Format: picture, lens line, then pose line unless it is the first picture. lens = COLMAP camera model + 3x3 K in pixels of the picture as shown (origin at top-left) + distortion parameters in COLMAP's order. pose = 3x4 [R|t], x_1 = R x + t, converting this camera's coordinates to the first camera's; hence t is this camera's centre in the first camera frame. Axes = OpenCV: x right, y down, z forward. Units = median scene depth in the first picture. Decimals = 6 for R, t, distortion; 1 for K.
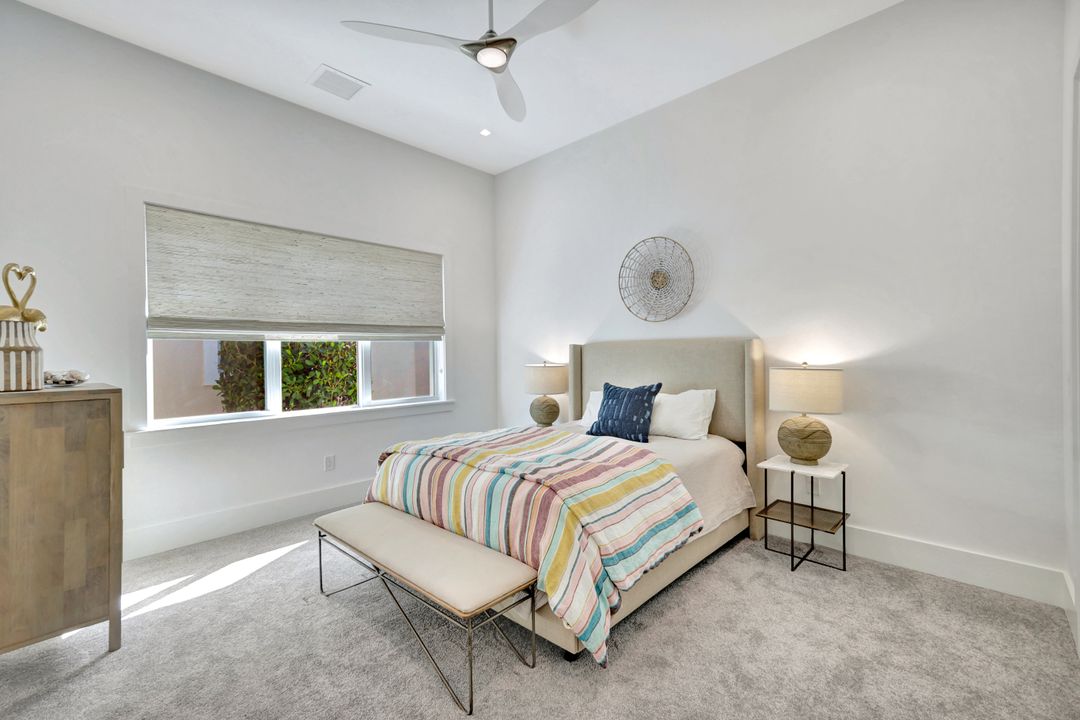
lens RADIAL K [[473.8, 0, 545.0], [0, 473.8, 356.0], [0, 0, 1]] dist [0.026651, 0.000091]
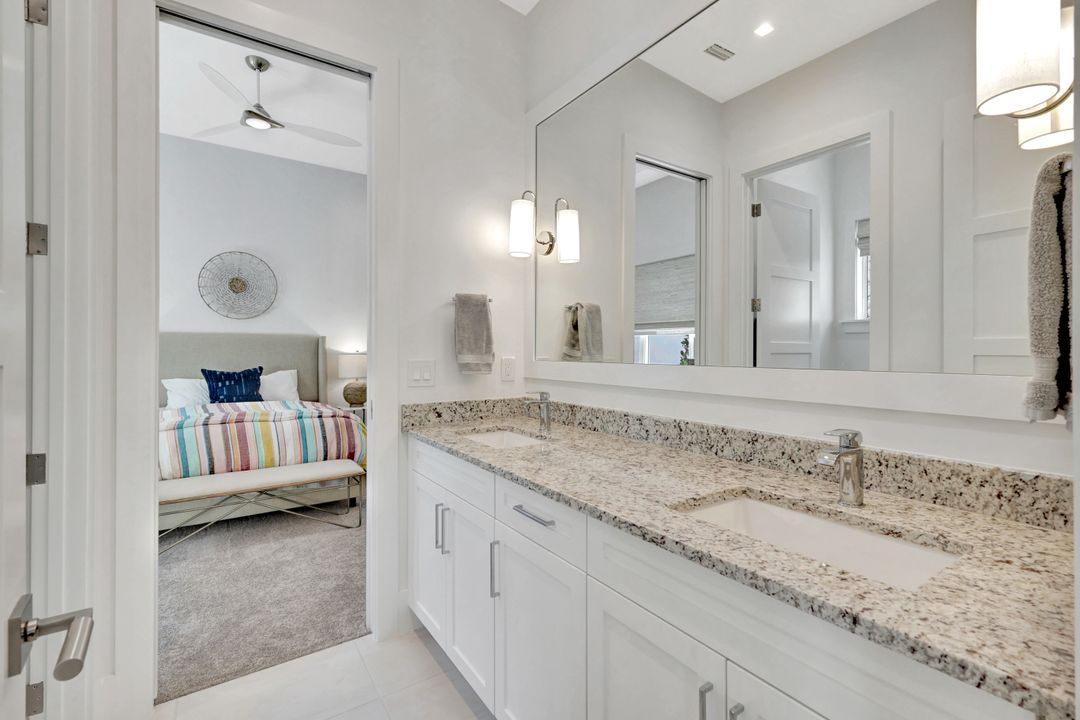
lens RADIAL K [[479.9, 0, 542.9], [0, 479.9, 346.6], [0, 0, 1]] dist [0.002104, 0.000010]
pose [[0.229427, 0.018243, 0.973155, -0.889405], [0.008960, 0.999742, -0.020854, 0.037477], [-0.973285, 0.013504, 0.229205, -0.073067]]
